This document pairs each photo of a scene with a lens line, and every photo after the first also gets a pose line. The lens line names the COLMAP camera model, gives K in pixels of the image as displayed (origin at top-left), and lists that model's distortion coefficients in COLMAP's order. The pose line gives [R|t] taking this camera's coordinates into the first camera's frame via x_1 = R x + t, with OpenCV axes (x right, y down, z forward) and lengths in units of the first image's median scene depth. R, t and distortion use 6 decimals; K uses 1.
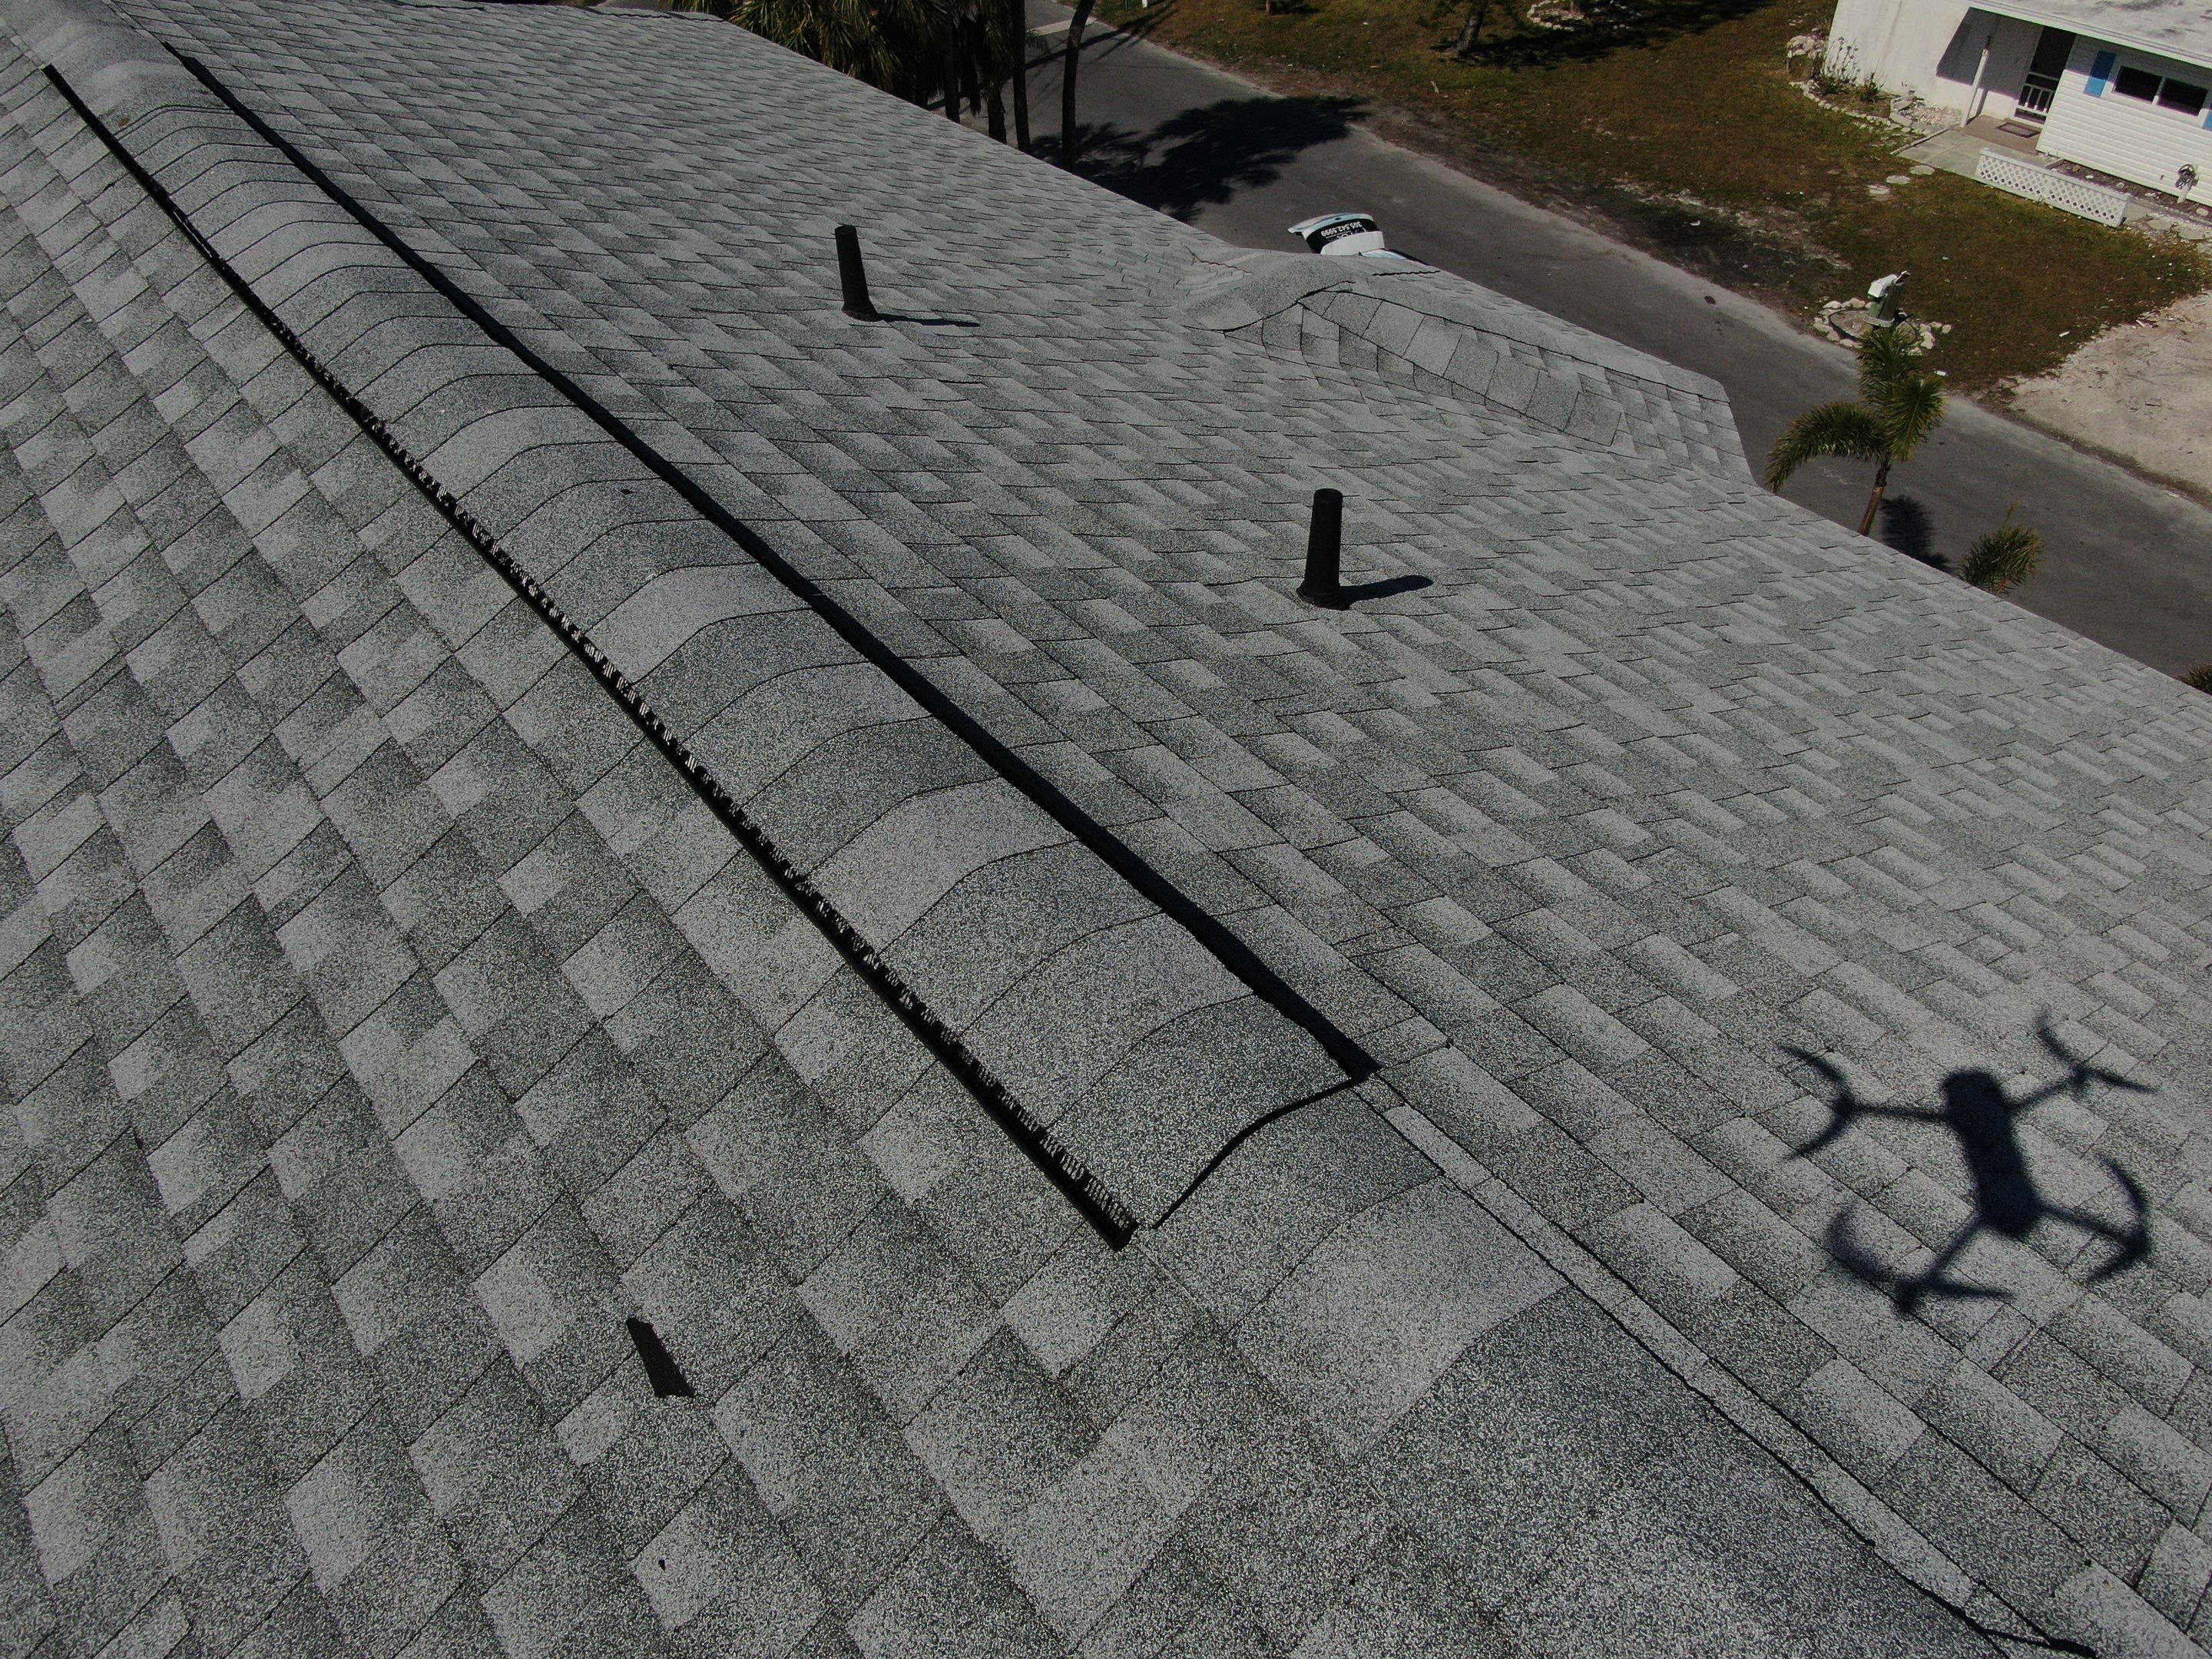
lens RADIAL K [[1579.1, 0, 1098.1], [0, 1579.1, 863.4], [0, 0, 1]] dist [-0.024884, 0.011181]
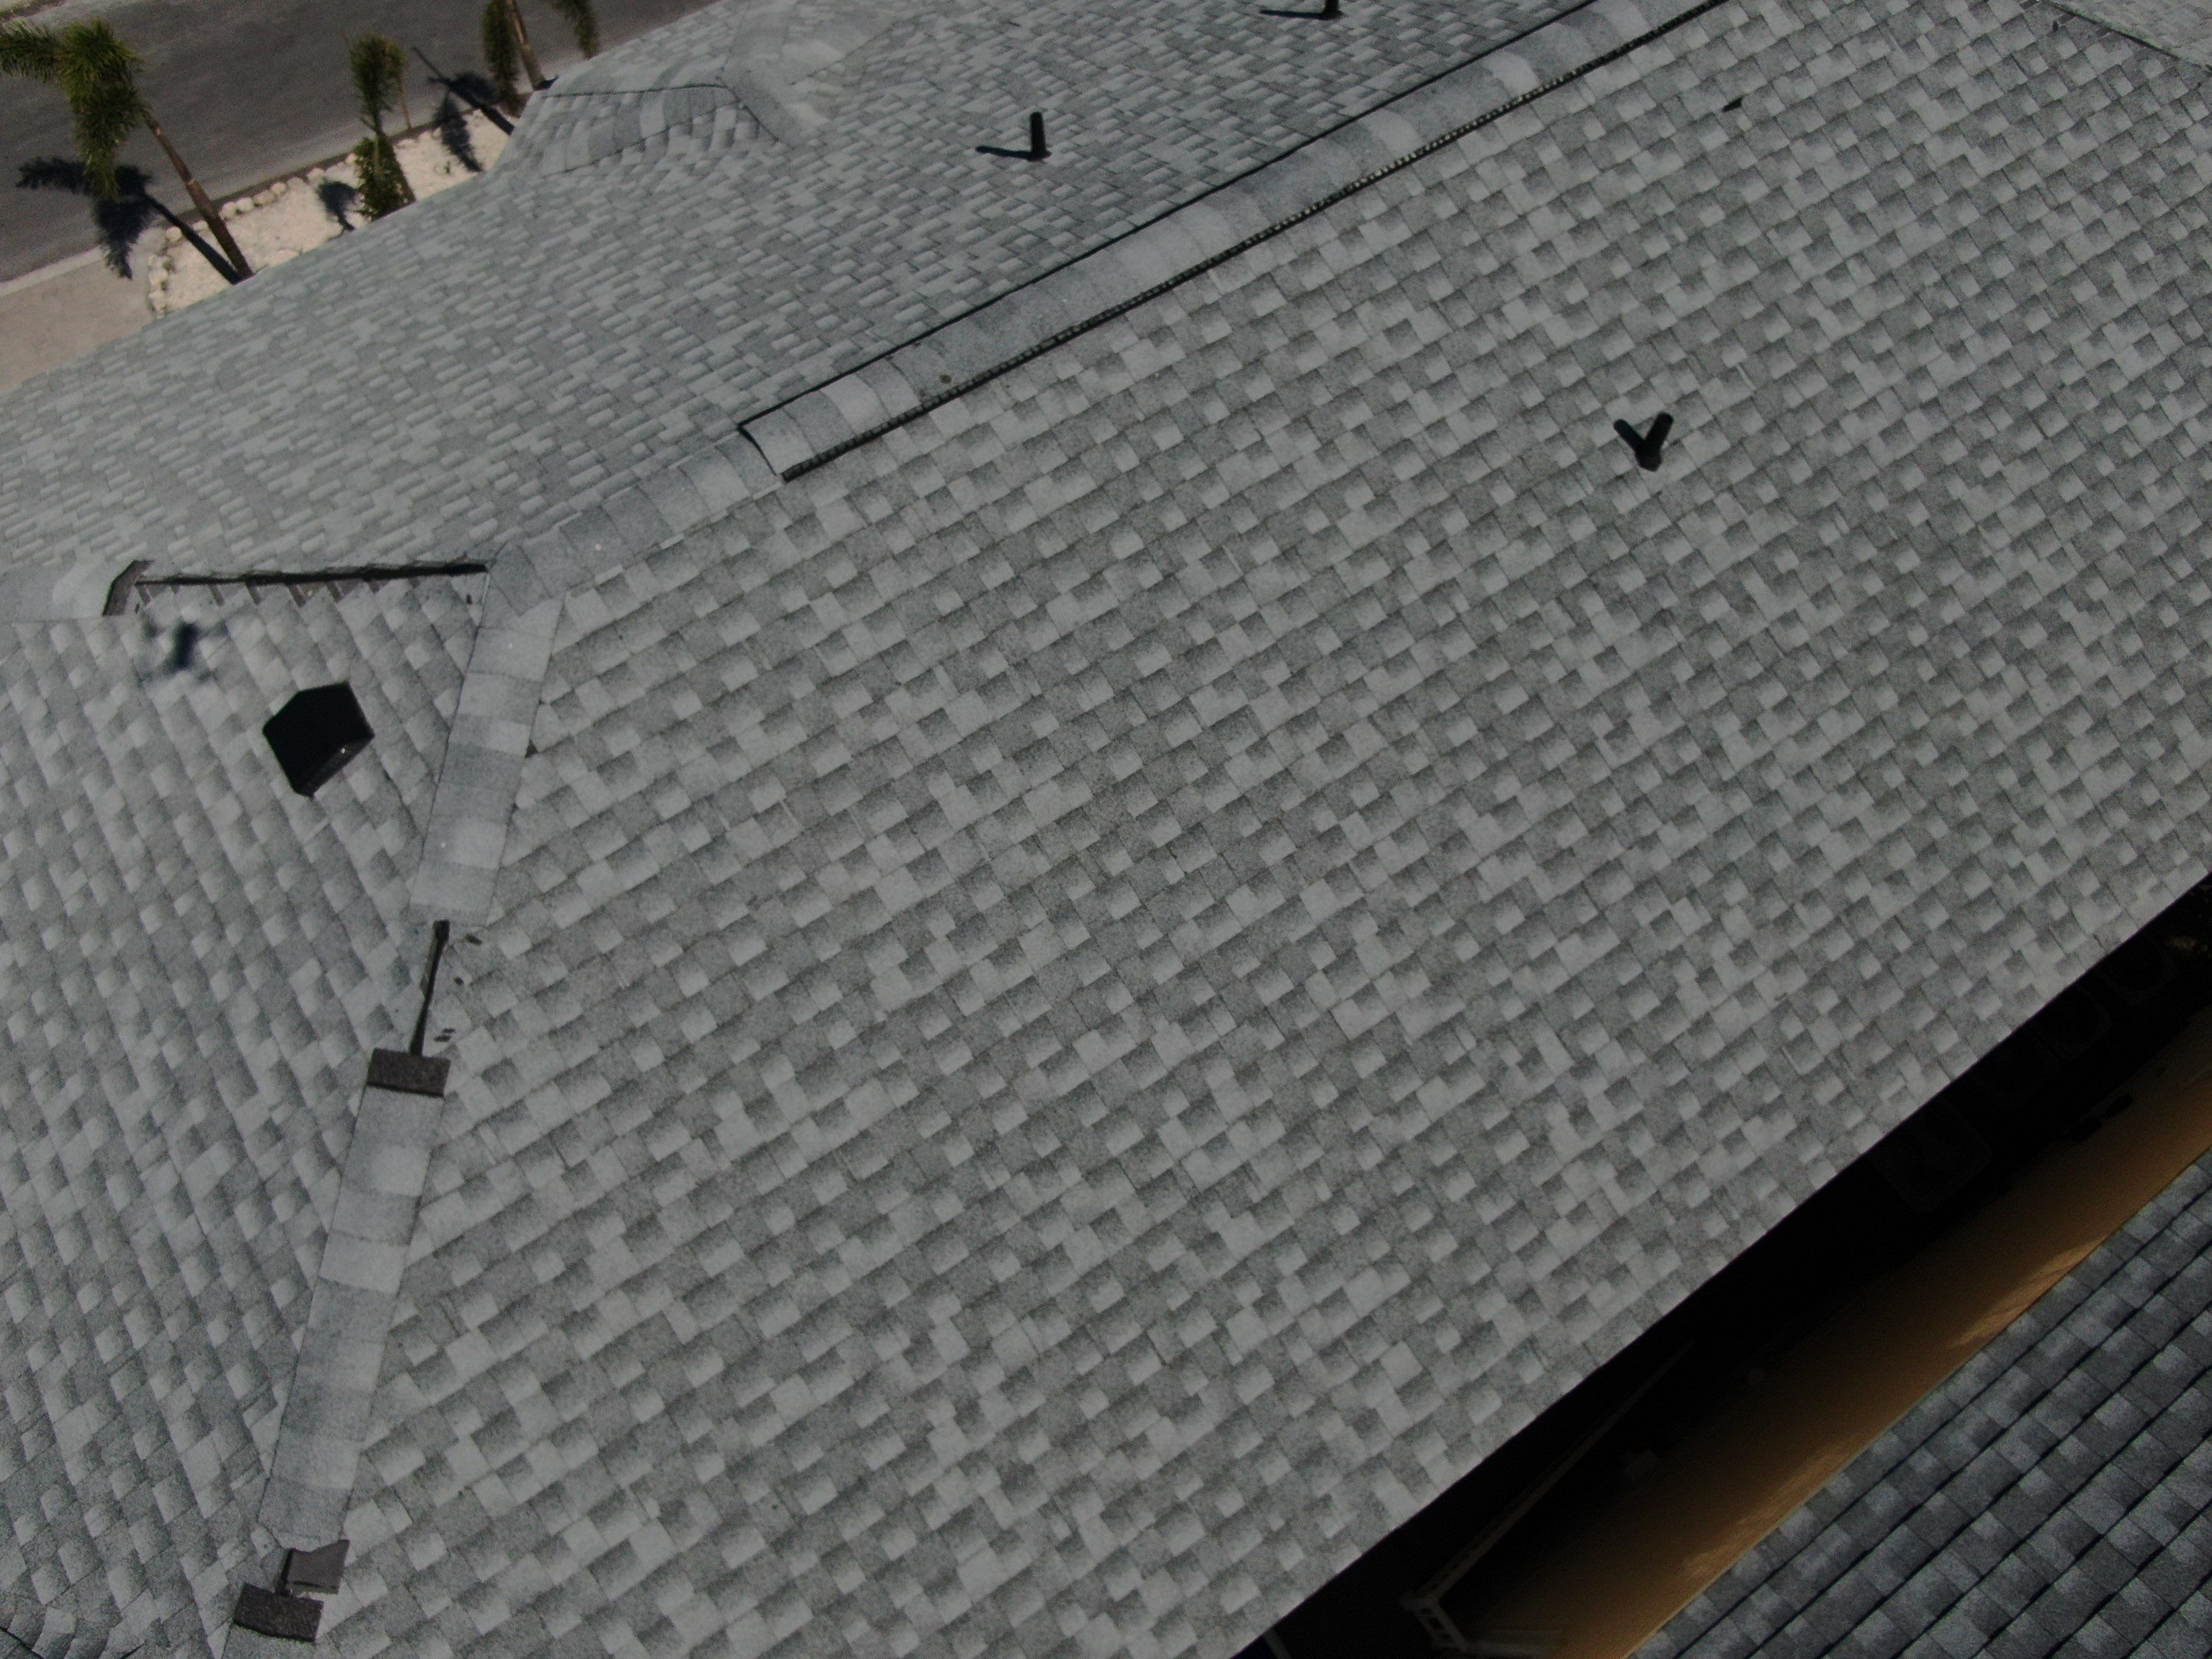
lens RADIAL K [[1579.1, 0, 1107.4], [0, 1579.1, 841.3], [0, 0, 1]] dist [-0.024884, 0.011181]
pose [[0.059291, -0.875508, 0.479553, -0.215965], [0.700064, 0.378929, 0.605246, -0.139056], [-0.711614, 0.299832, 0.635378, 0.005899]]
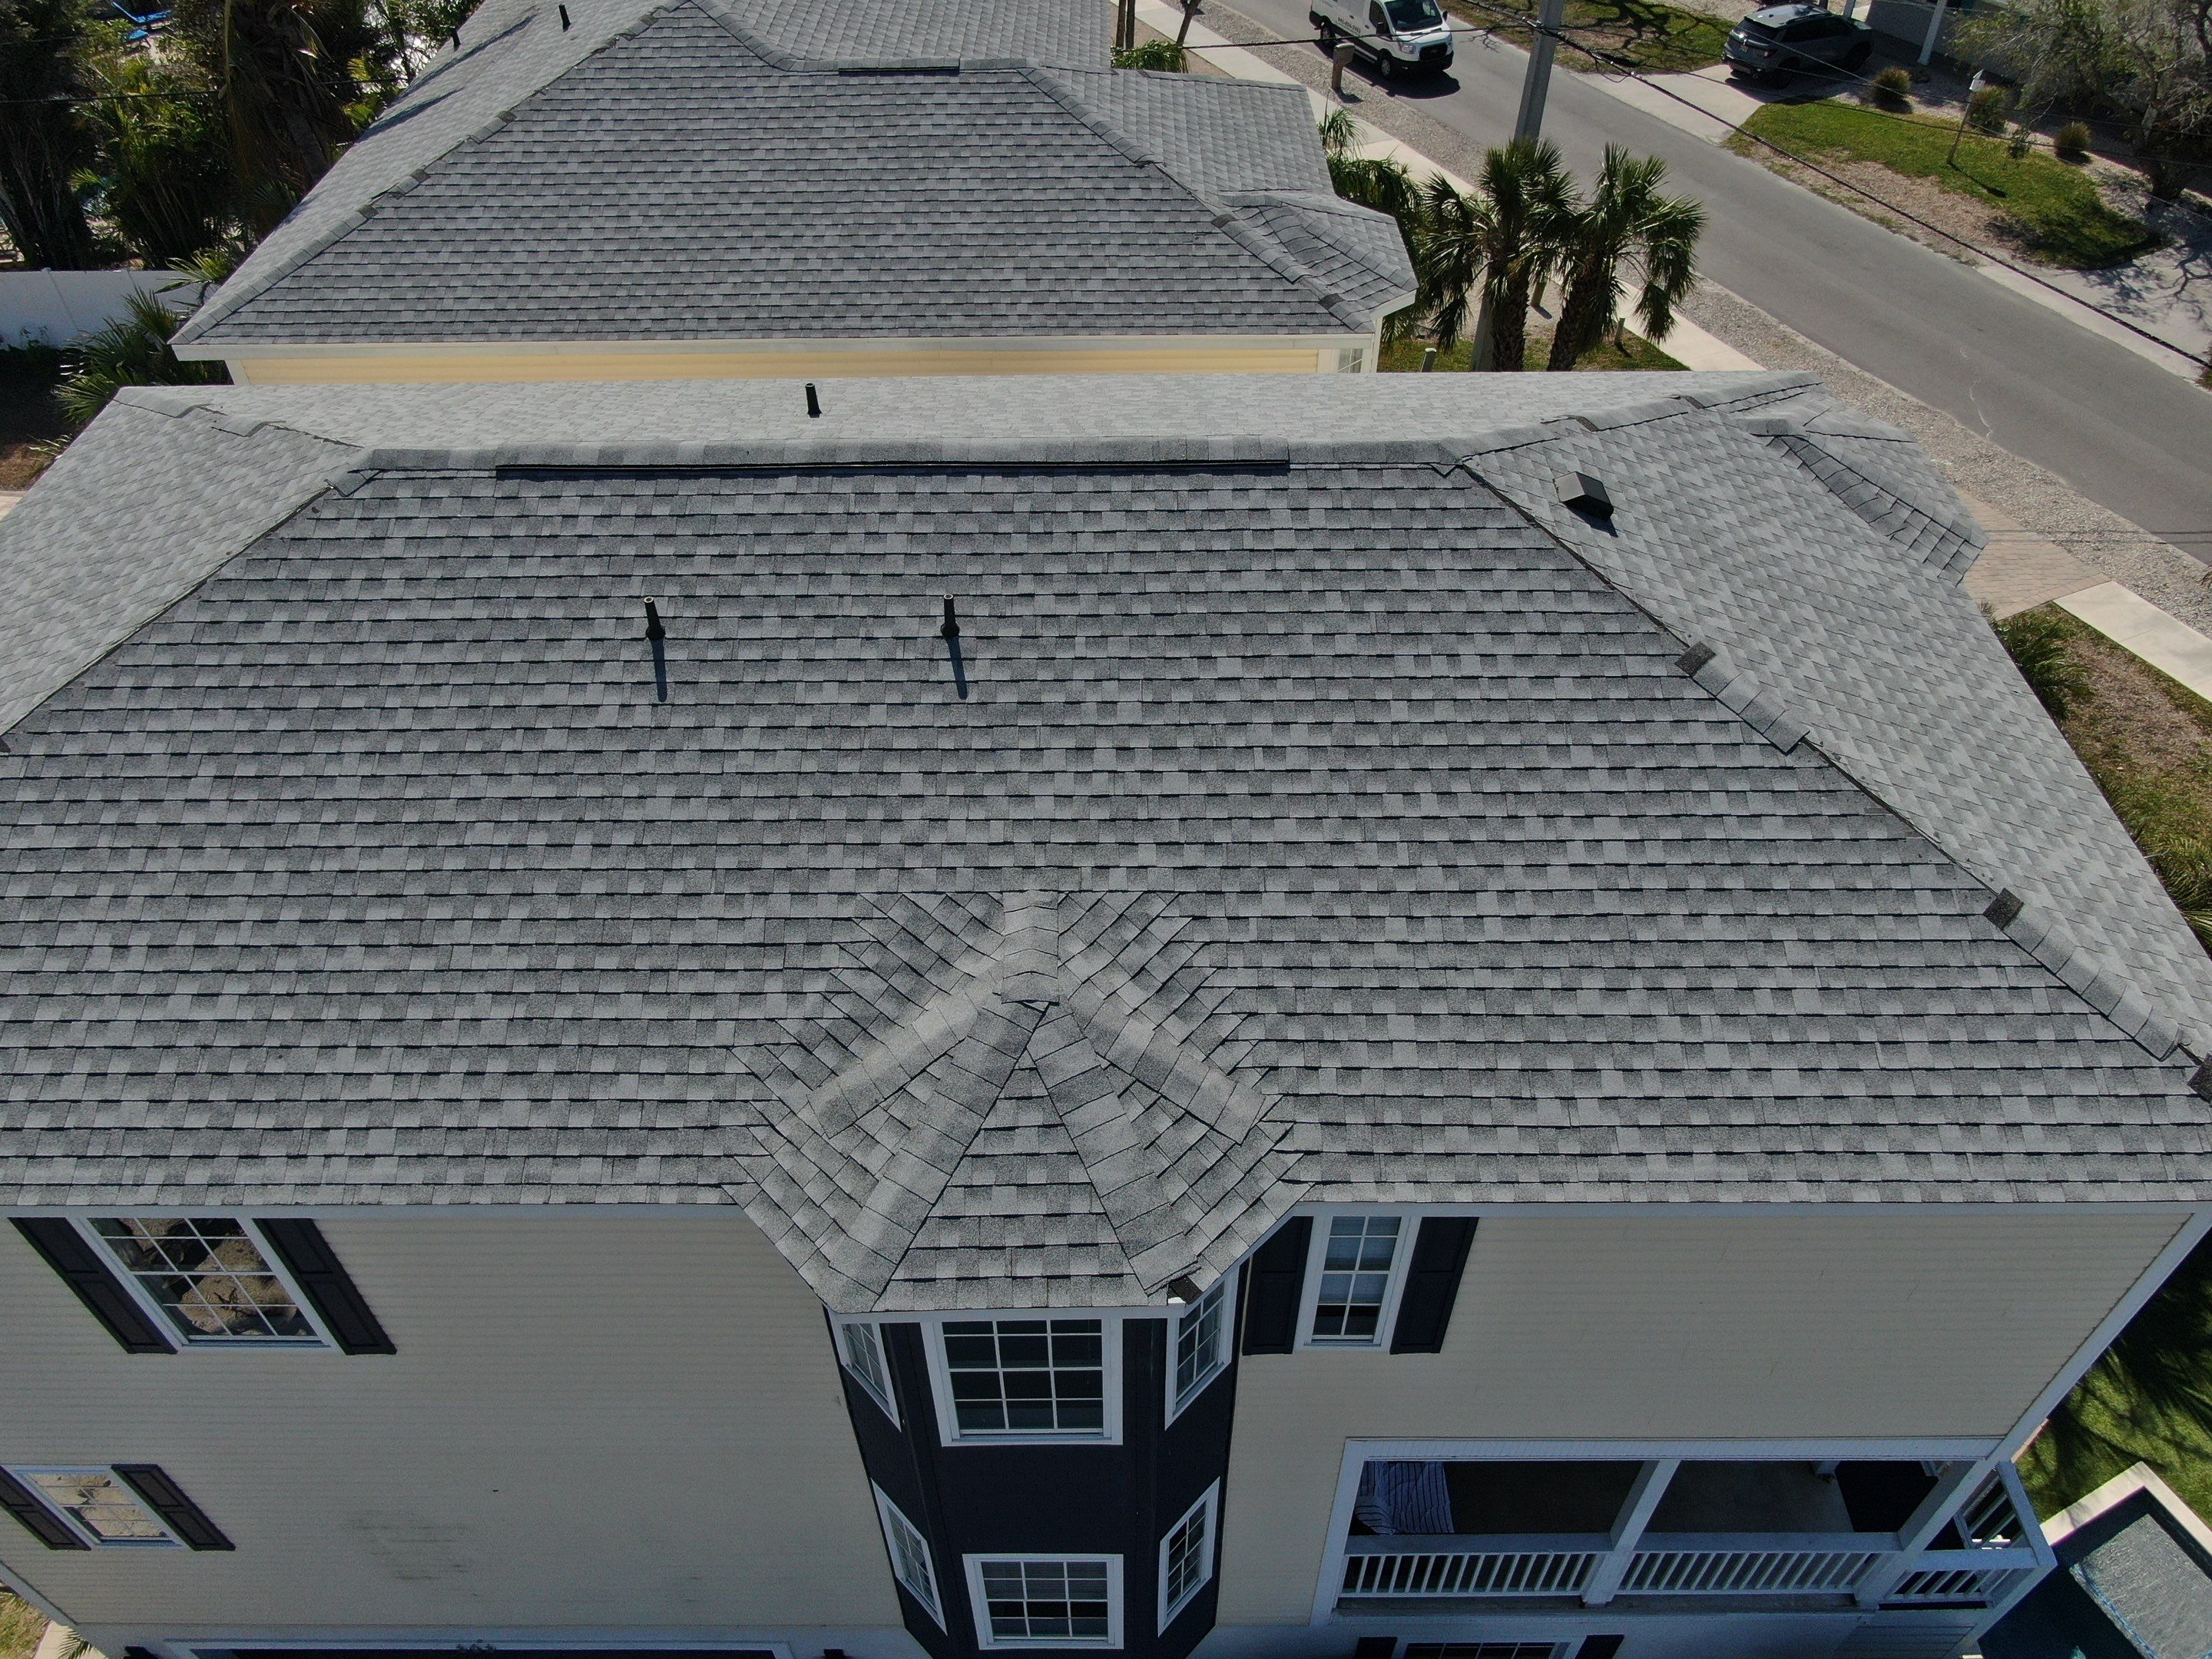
lens RADIAL K [[1579.1, 0, 1110.5], [0, 1579.1, 834.7], [0, 0, 1]] dist [-0.024884, 0.011181]
pose [[-0.613755, 0.571401, -0.544799, 0.141705], [-0.526732, 0.217662, 0.821692, -0.290079], [0.588097, 0.791280, 0.167384, 0.127403]]
